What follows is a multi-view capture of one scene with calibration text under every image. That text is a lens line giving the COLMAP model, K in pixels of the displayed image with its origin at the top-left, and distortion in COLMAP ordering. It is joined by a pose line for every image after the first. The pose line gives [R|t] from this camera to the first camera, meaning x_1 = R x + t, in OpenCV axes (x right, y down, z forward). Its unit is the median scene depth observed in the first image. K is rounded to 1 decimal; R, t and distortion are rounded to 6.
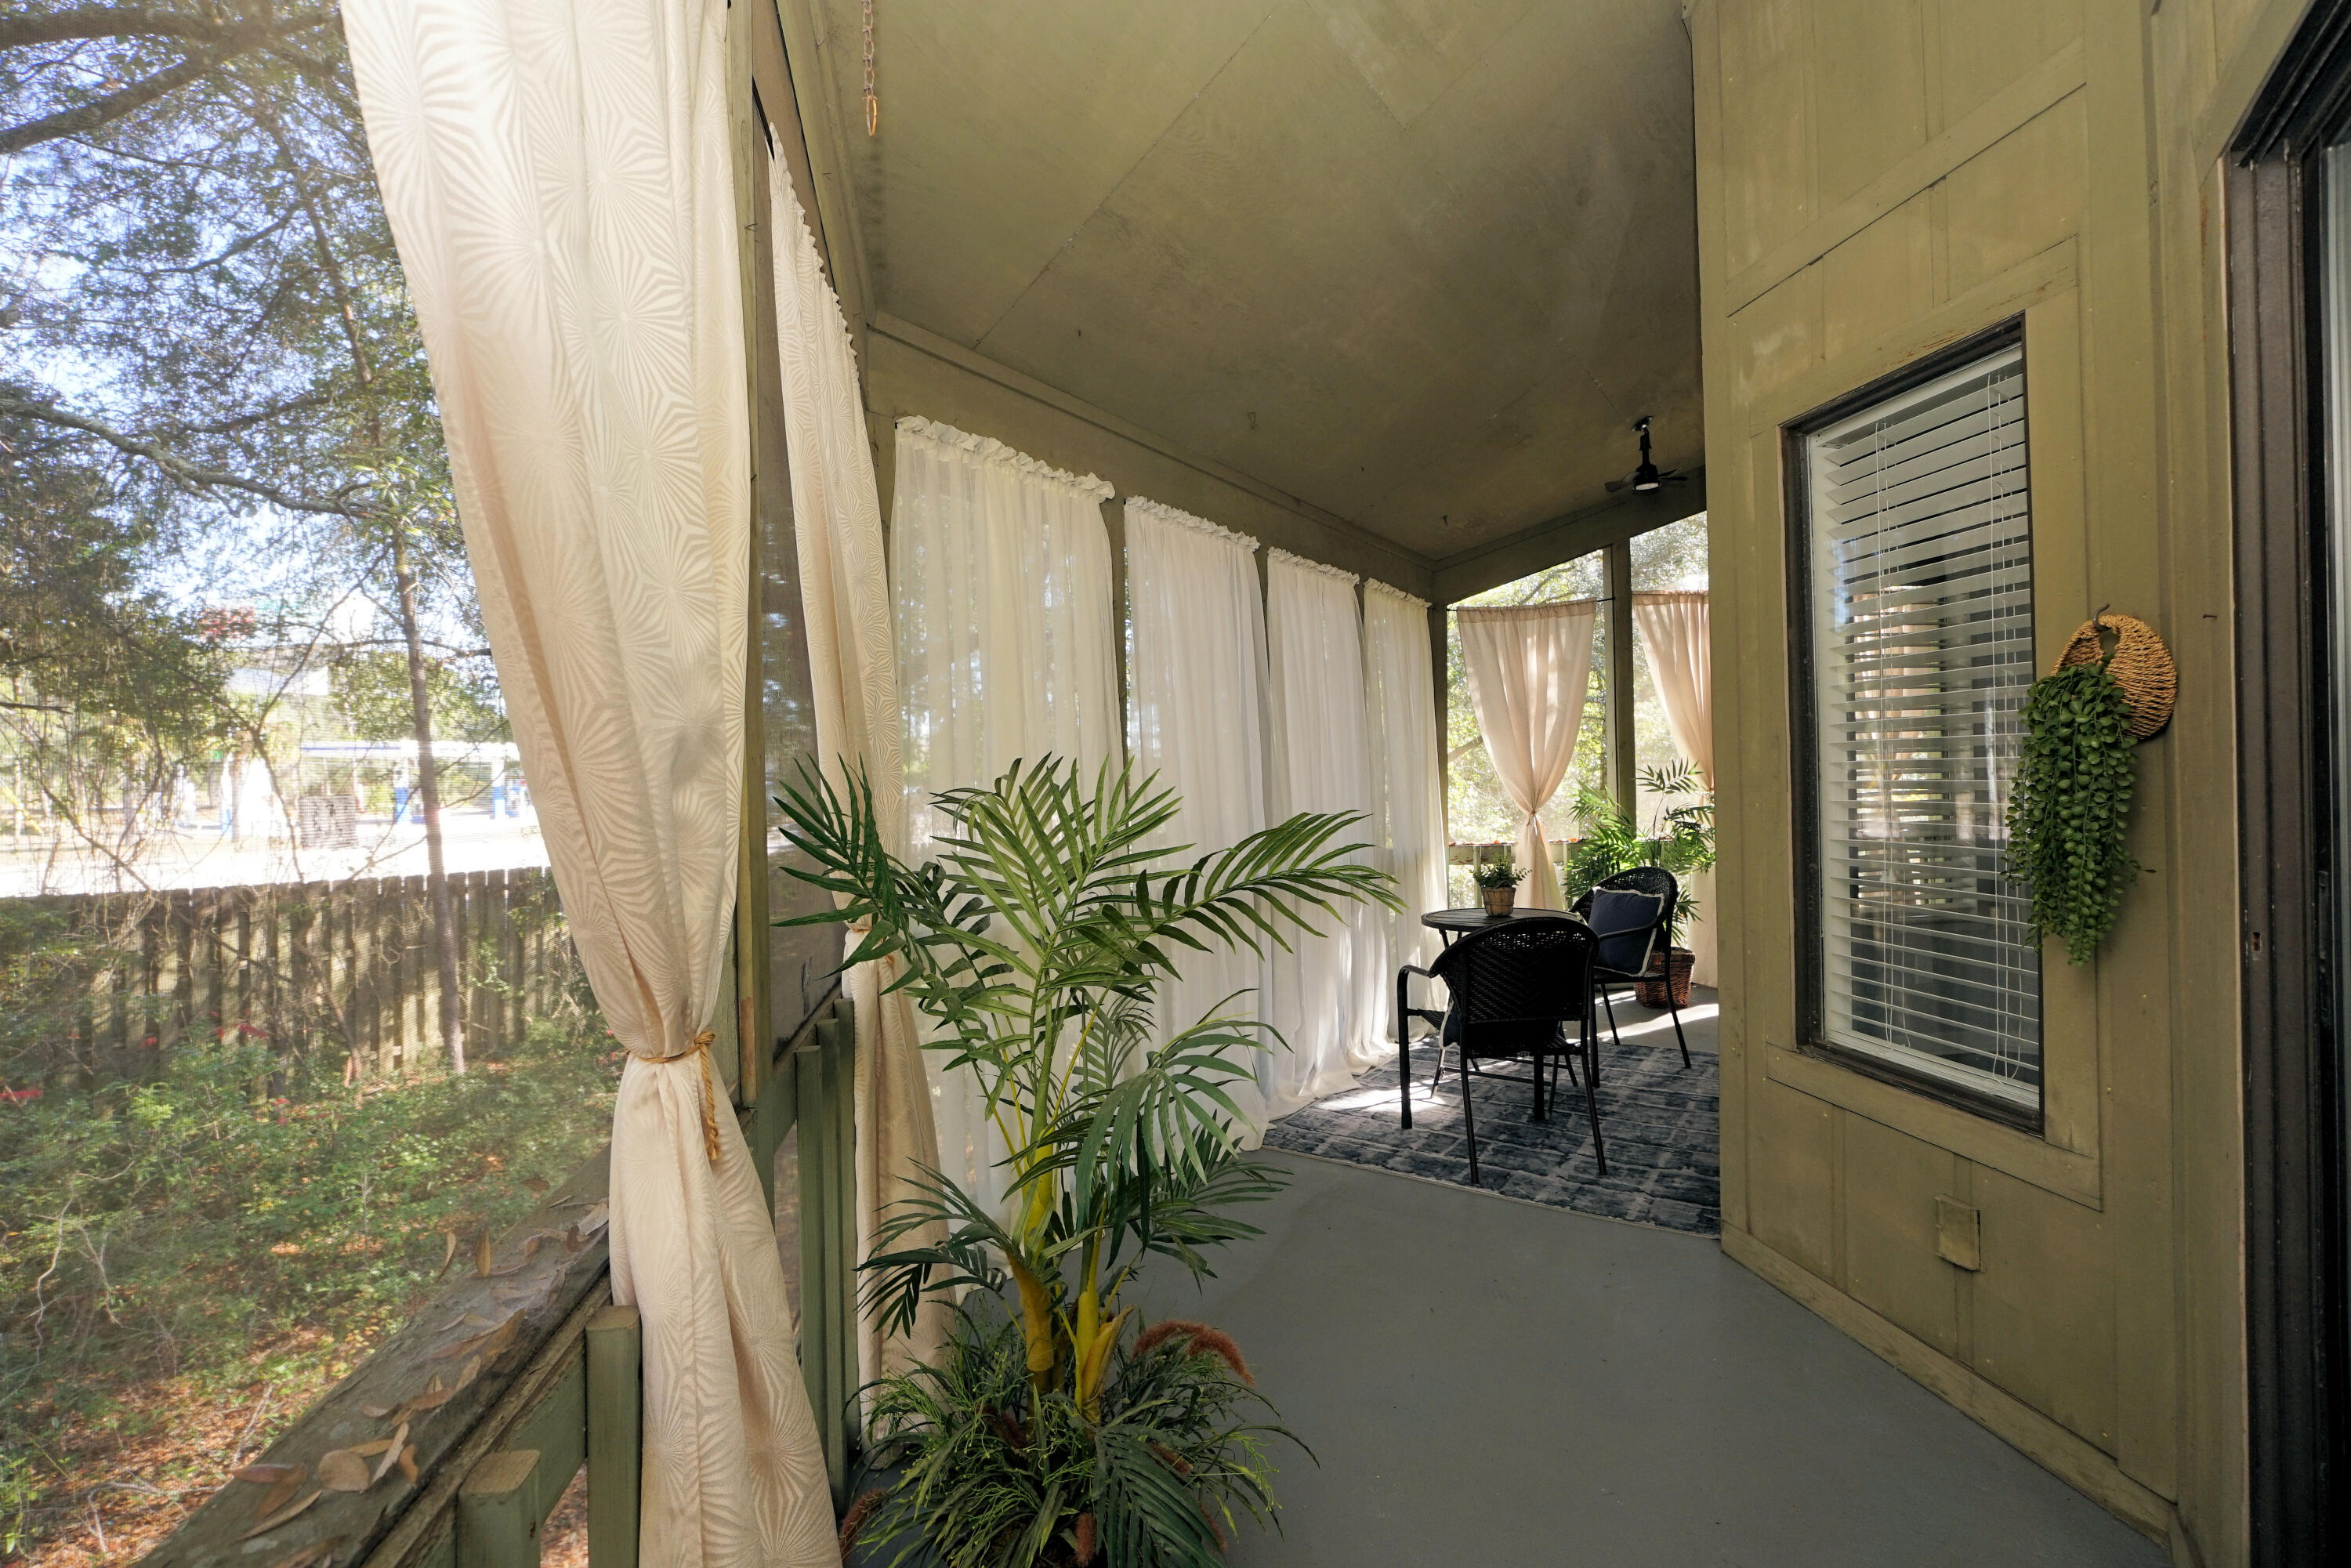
lens RADIAL K [[987.9, 0, 1151.8], [0, 987.9, 773.8], [0, 0, 1]] dist [-0.019615, 0.006232]
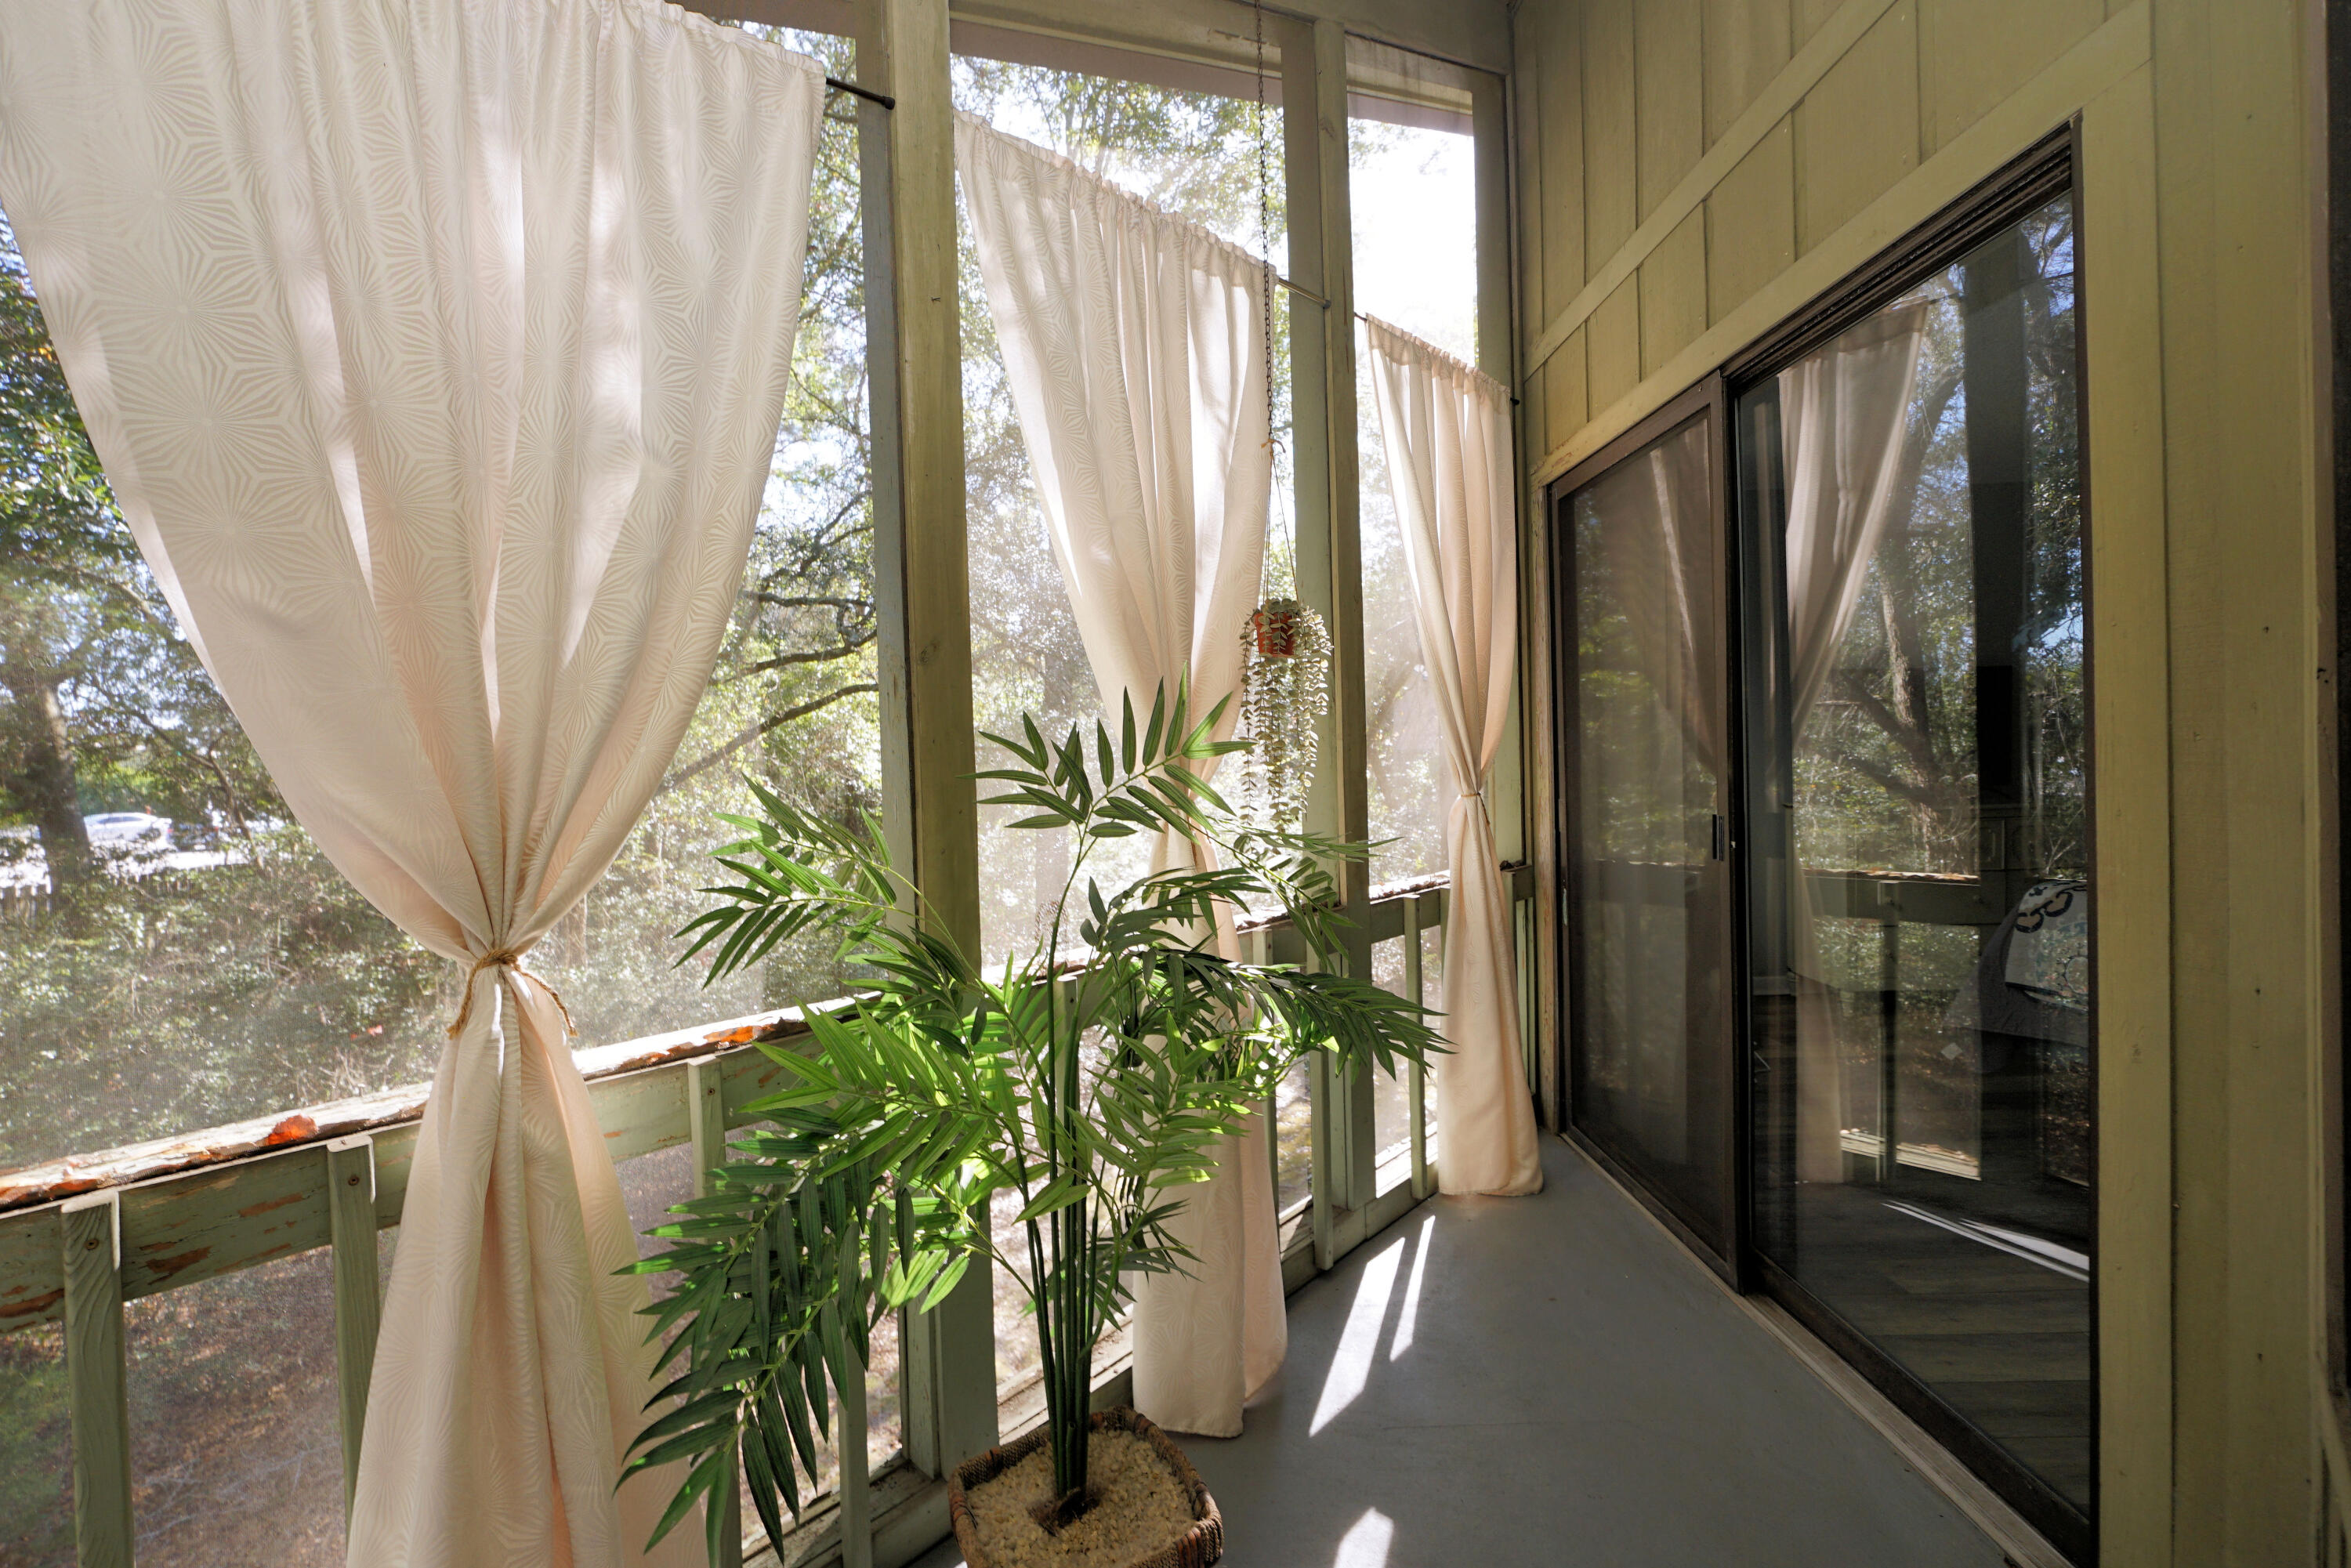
lens RADIAL K [[987.9, 0, 1151.8], [0, 987.9, 773.8], [0, 0, 1]] dist [-0.019615, 0.006232]
pose [[0.799178, -0.015791, 0.600887, 0.386777], [0.010592, 0.999870, 0.012188, 0.002068], [-0.601001, -0.003376, 0.799241, 0.793278]]
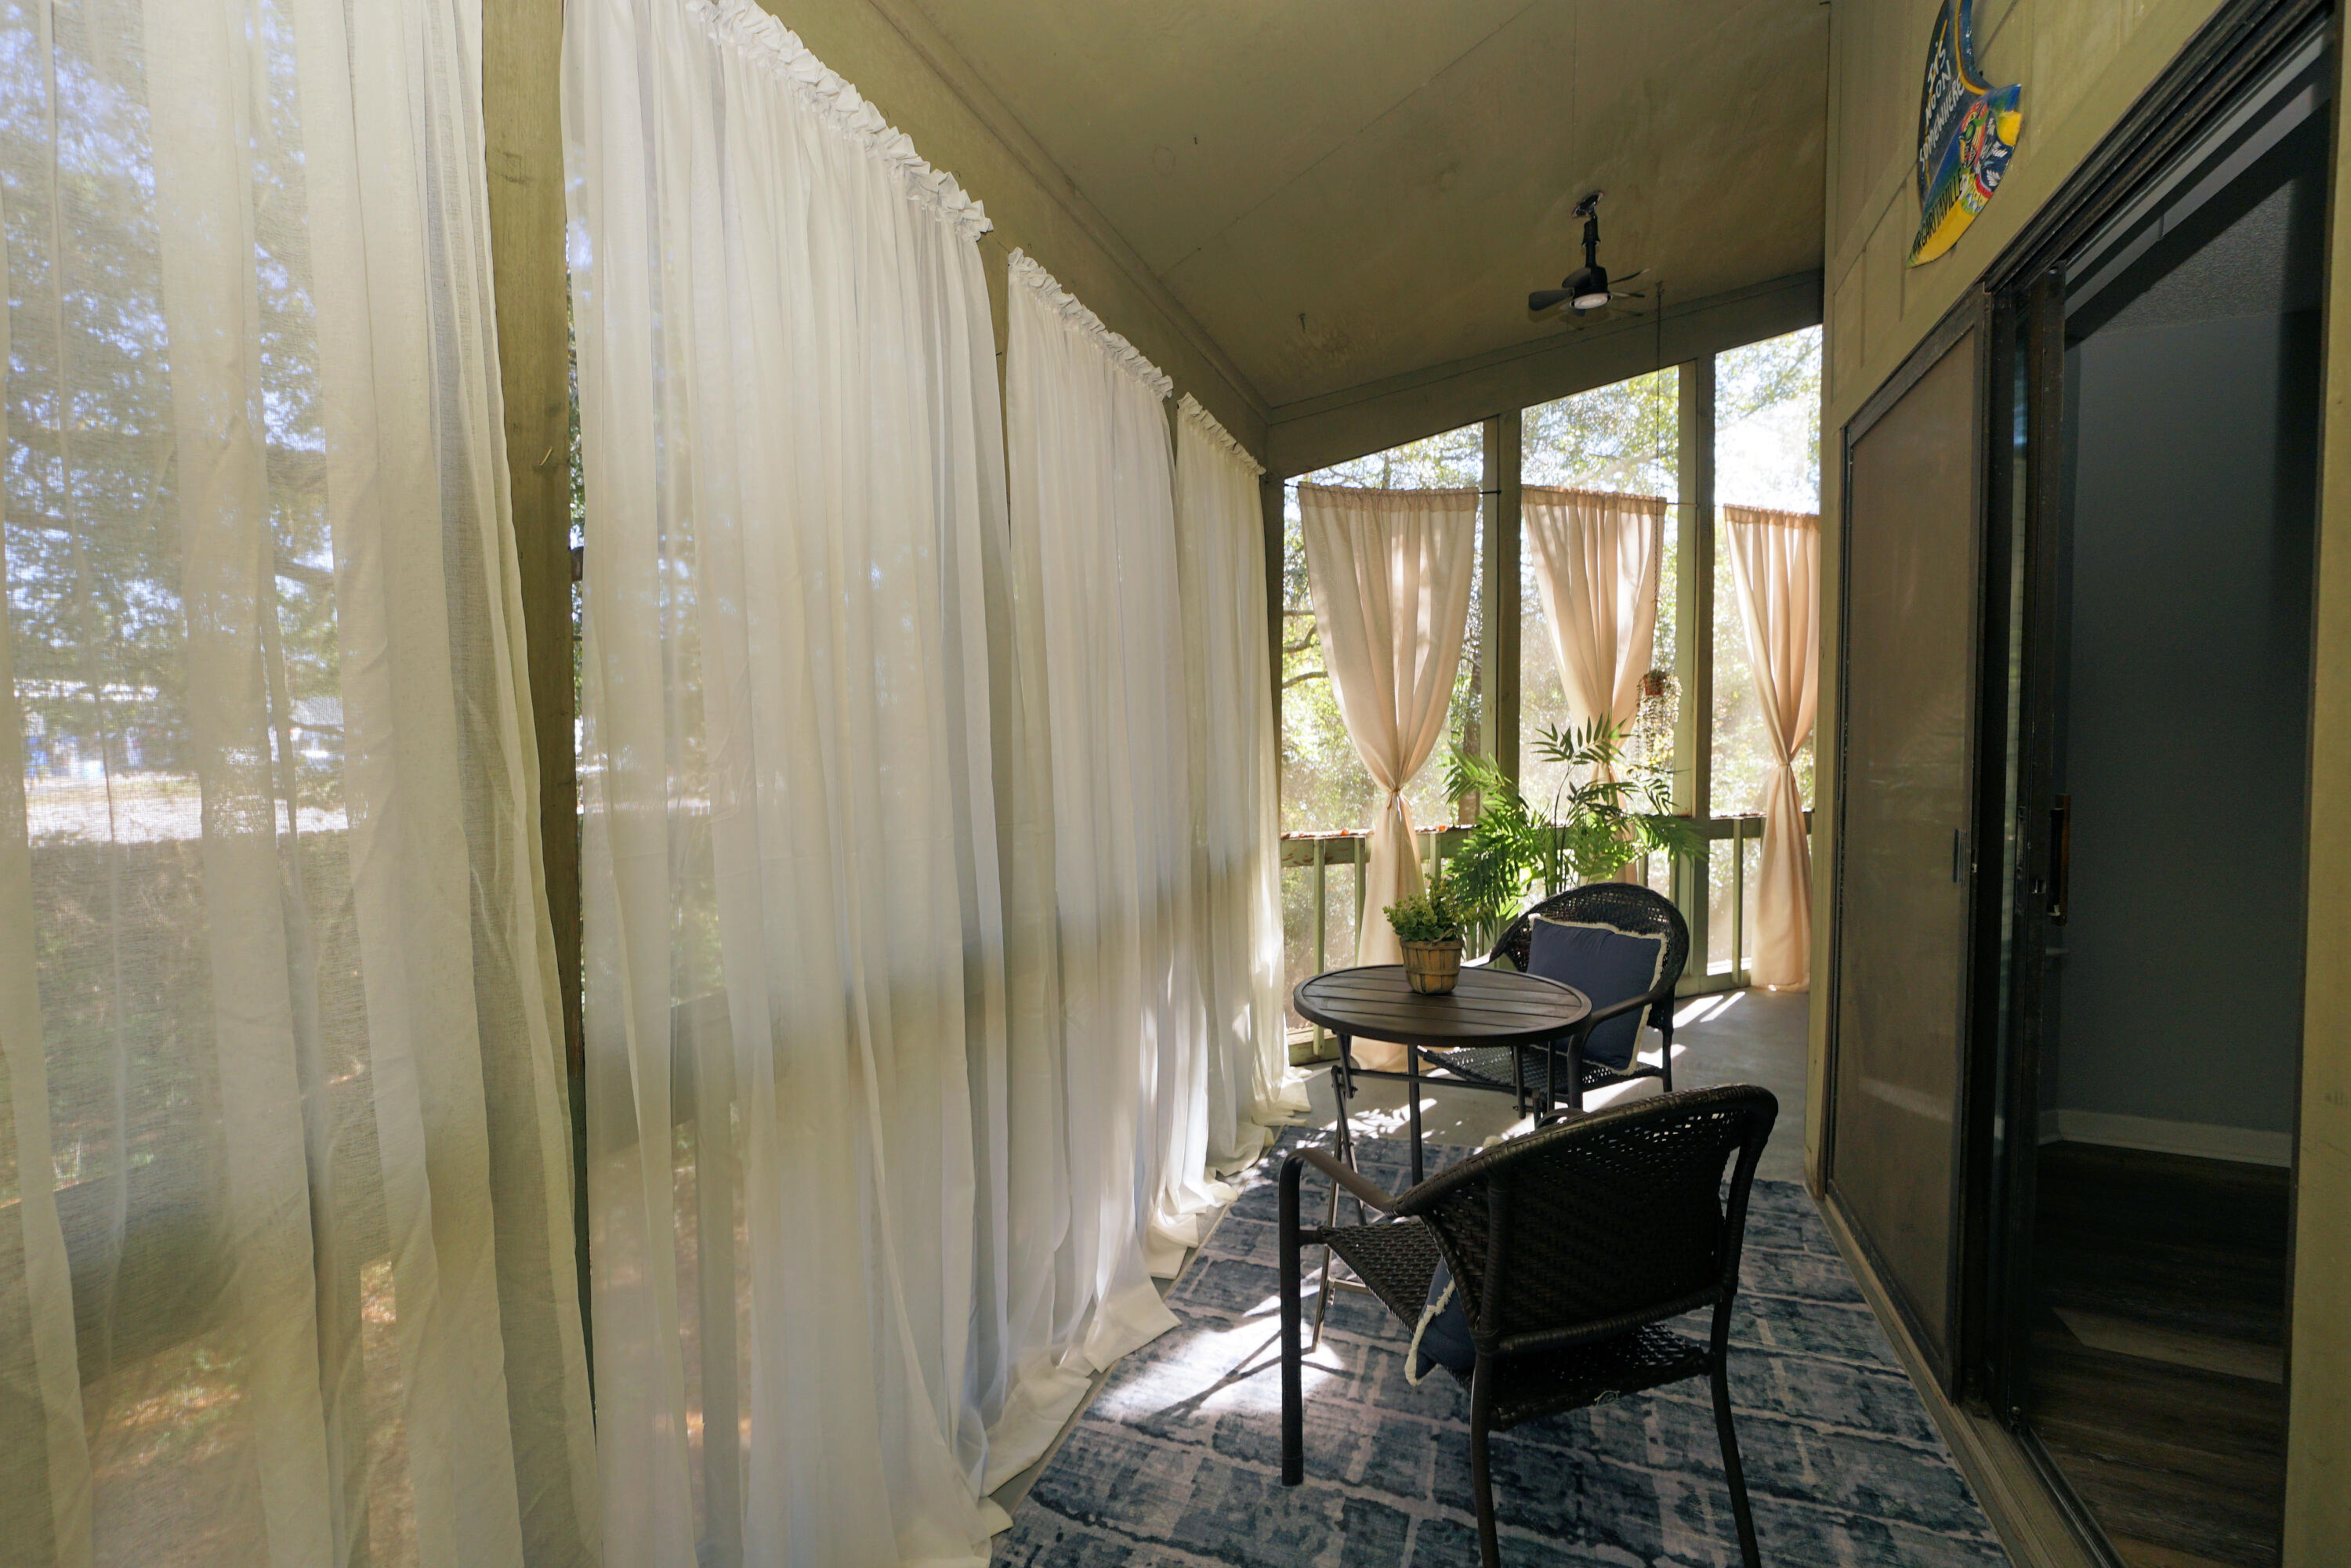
lens RADIAL K [[987.9, 0, 1151.8], [0, 987.9, 773.8], [0, 0, 1]] dist [-0.019615, 0.006232]
pose [[0.968625, 0.005810, 0.248458, 0.050874], [-0.015232, 0.999235, 0.036018, 0.005806], [-0.248059, -0.038673, 0.967973, 0.385246]]
